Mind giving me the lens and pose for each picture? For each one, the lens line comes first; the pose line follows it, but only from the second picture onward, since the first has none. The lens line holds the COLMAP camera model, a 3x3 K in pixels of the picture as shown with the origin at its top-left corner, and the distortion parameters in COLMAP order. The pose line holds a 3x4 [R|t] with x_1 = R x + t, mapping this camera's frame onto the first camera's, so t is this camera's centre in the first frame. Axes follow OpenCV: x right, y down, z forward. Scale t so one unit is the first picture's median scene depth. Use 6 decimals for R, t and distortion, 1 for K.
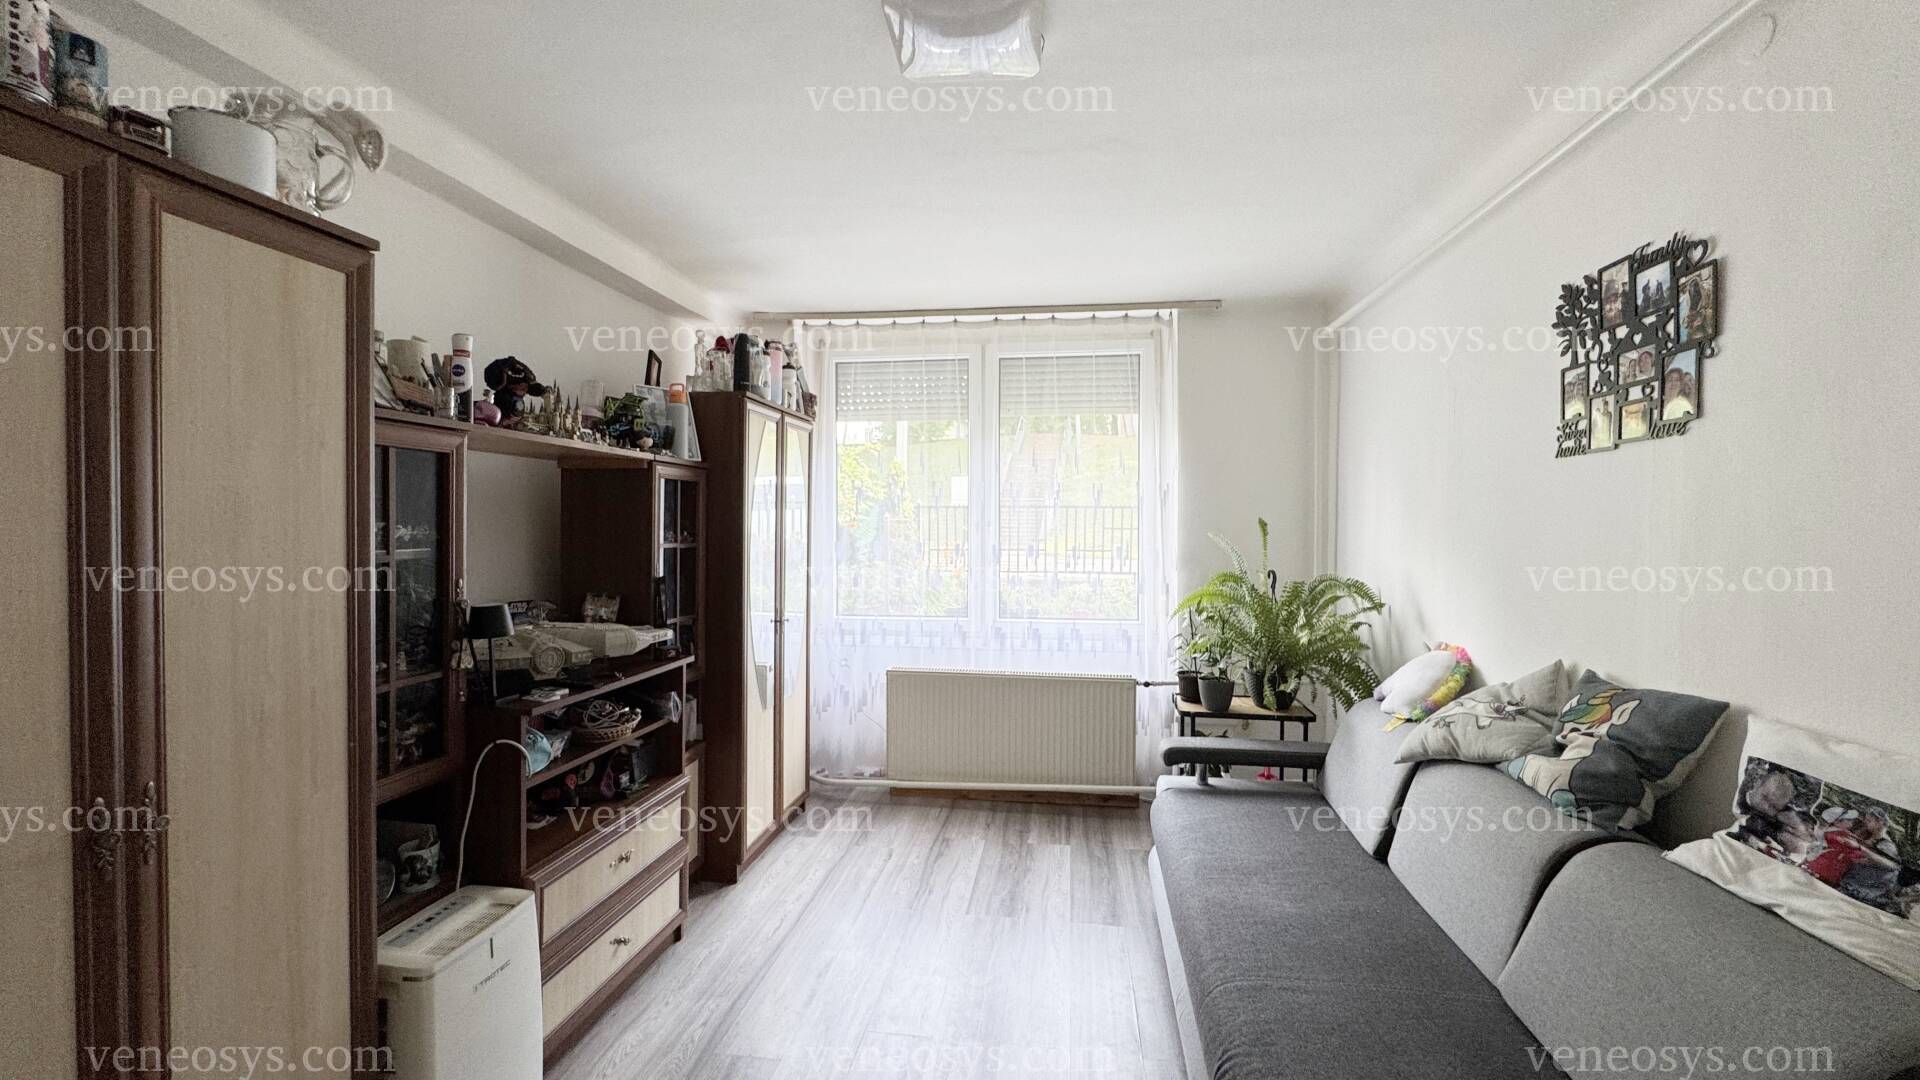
lens RADIAL K [[771.2, 0, 963.8], [0, 771.2, 540.1], [0, 0, 1]] dist [-0.005305, 0.000764]
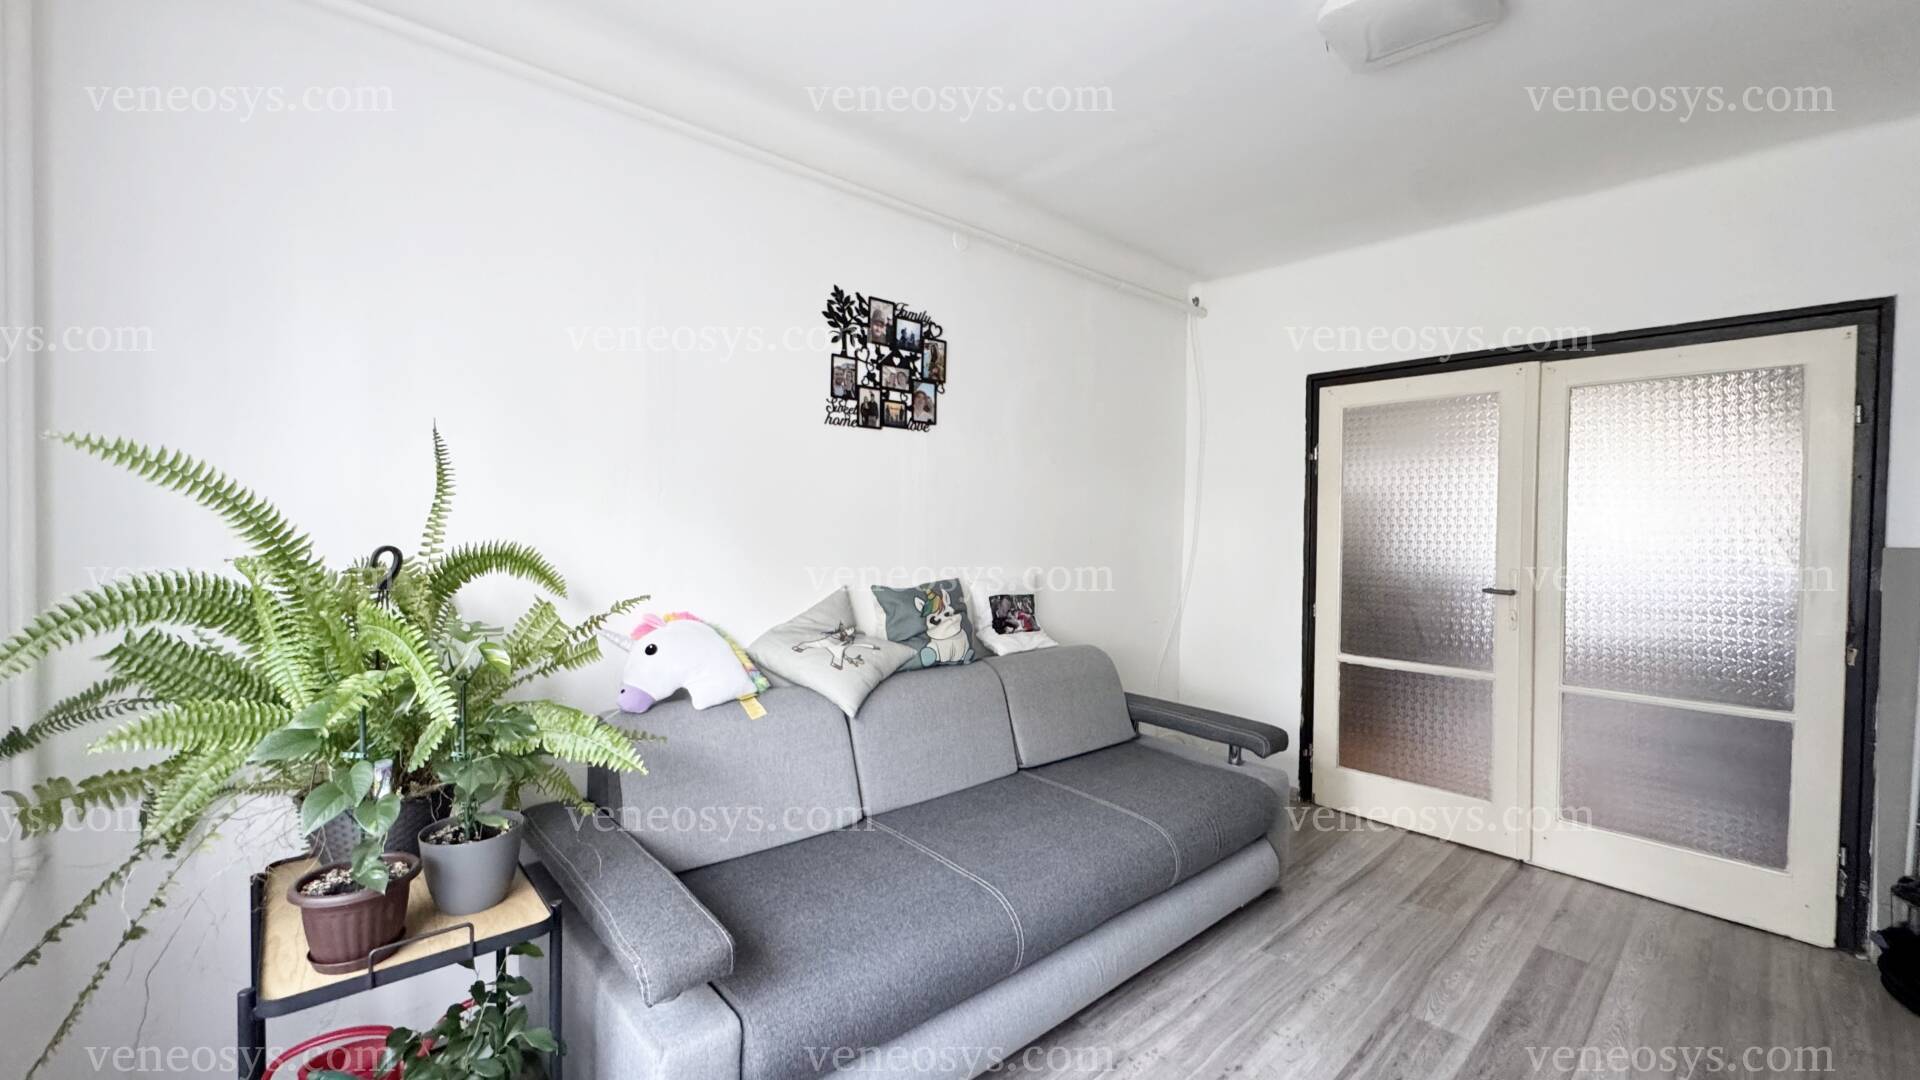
lens RADIAL K [[771.2, 0, 967.1], [0, 771.2, 537.1], [0, 0, 1]] dist [-0.005305, 0.000764]
pose [[-0.775681, -0.029916, 0.630416, -0.183704], [-0.006648, 0.999208, 0.039238, 0.023558], [-0.631090, 0.026245, -0.775265, 1.860836]]
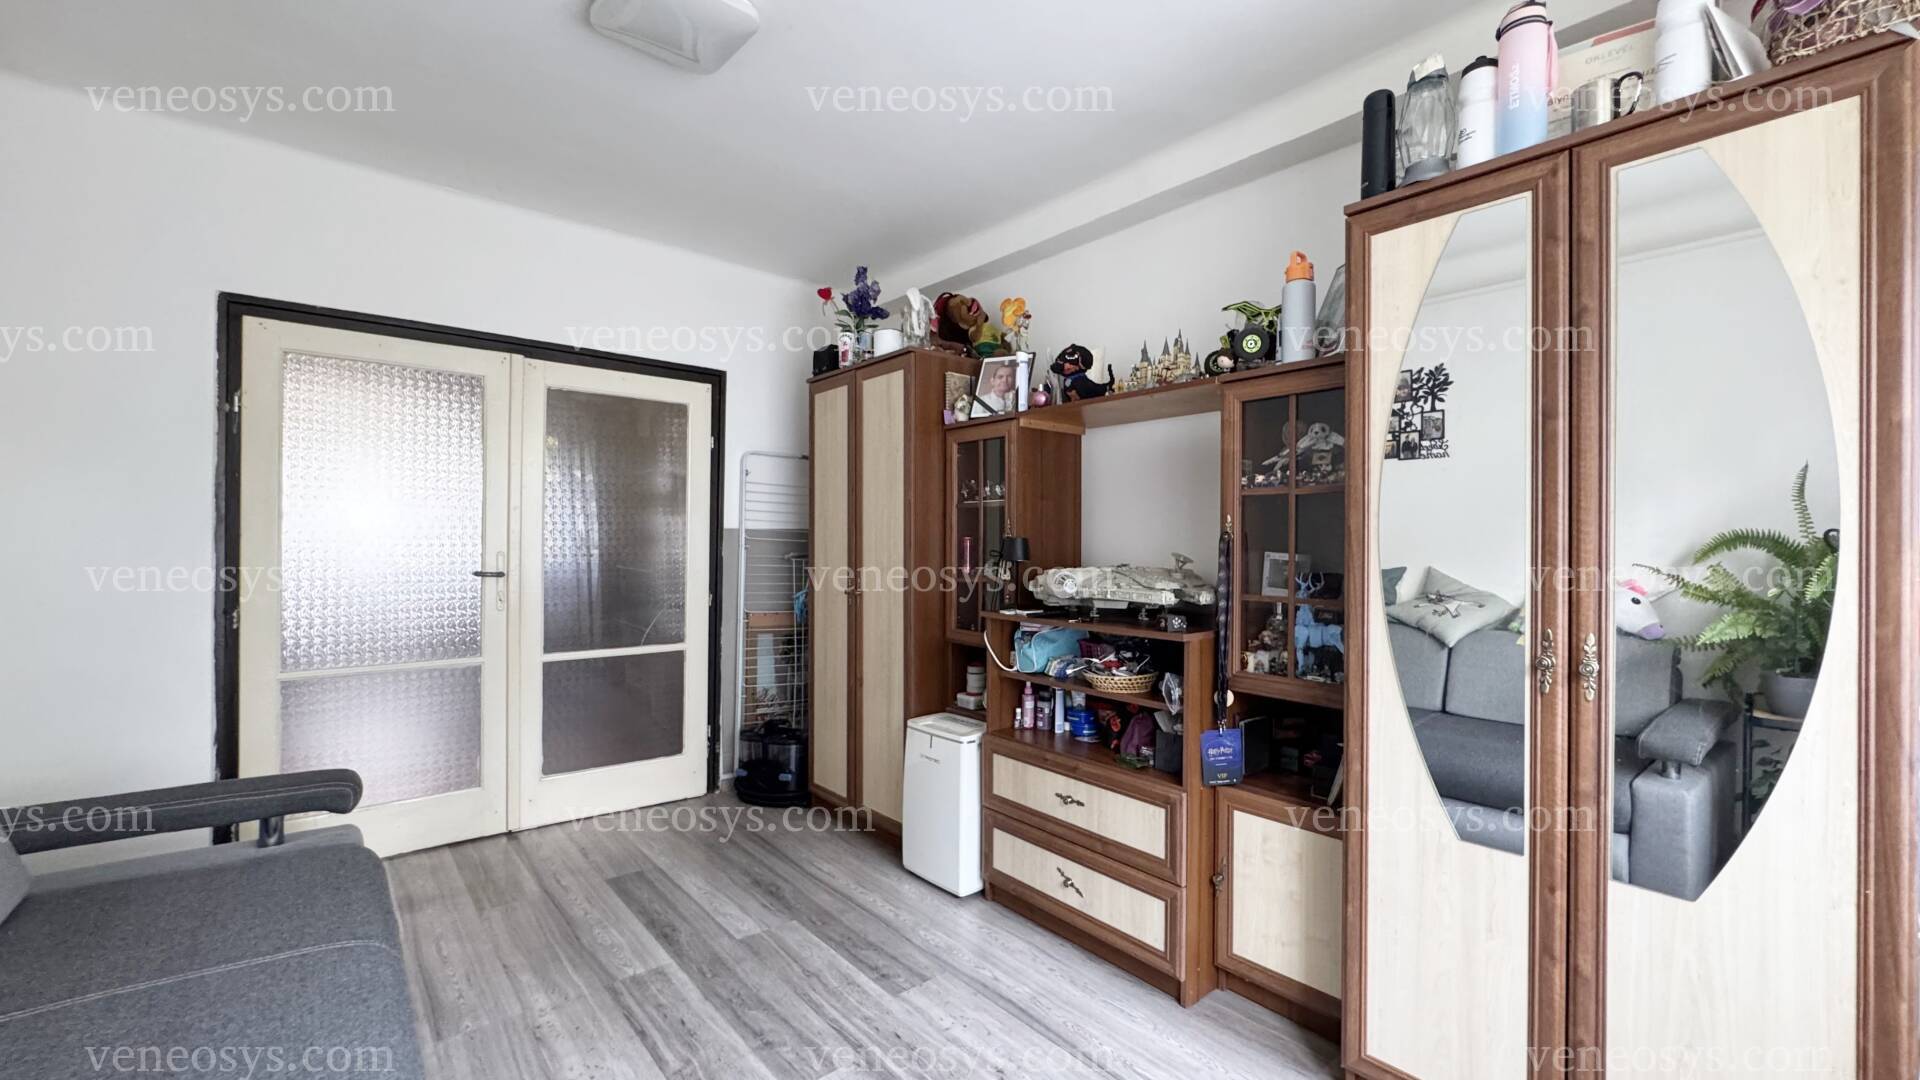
lens RADIAL K [[771.2, 0, 955.3], [0, 771.2, 544.4], [0, 0, 1]] dist [-0.005305, 0.000764]
pose [[-0.671871, -0.014029, -0.740535, 0.460578], [-0.032056, 0.999435, 0.010150, 0.079464], [0.739974, 0.030558, -0.671941, 1.731343]]
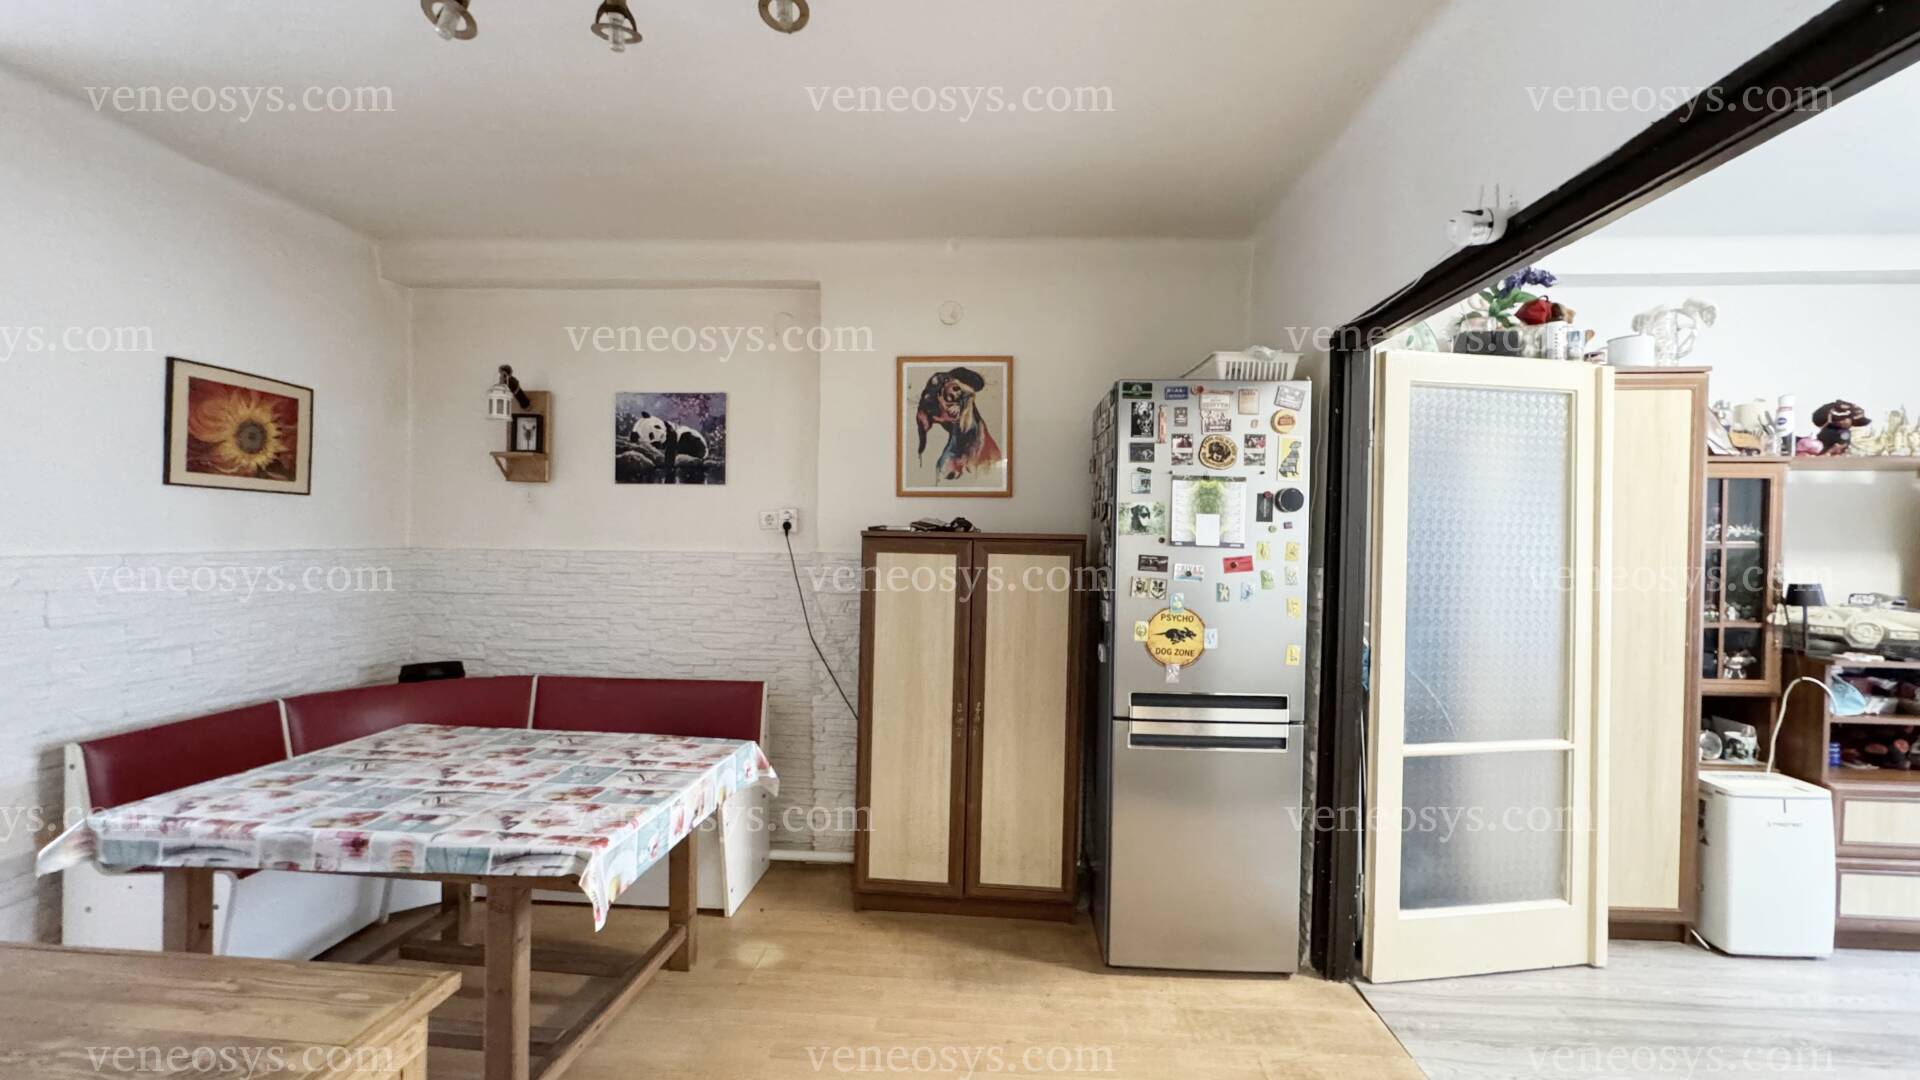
lens RADIAL K [[771.2, 0, 961.5], [0, 771.2, 543.2], [0, 0, 1]] dist [-0.005305, 0.000764]
pose [[0.077921, 0.007171, -0.996934, 0.618041], [-0.029050, 0.999566, 0.004920, 0.045472], [0.996536, 0.028578, 0.078095, -0.604648]]
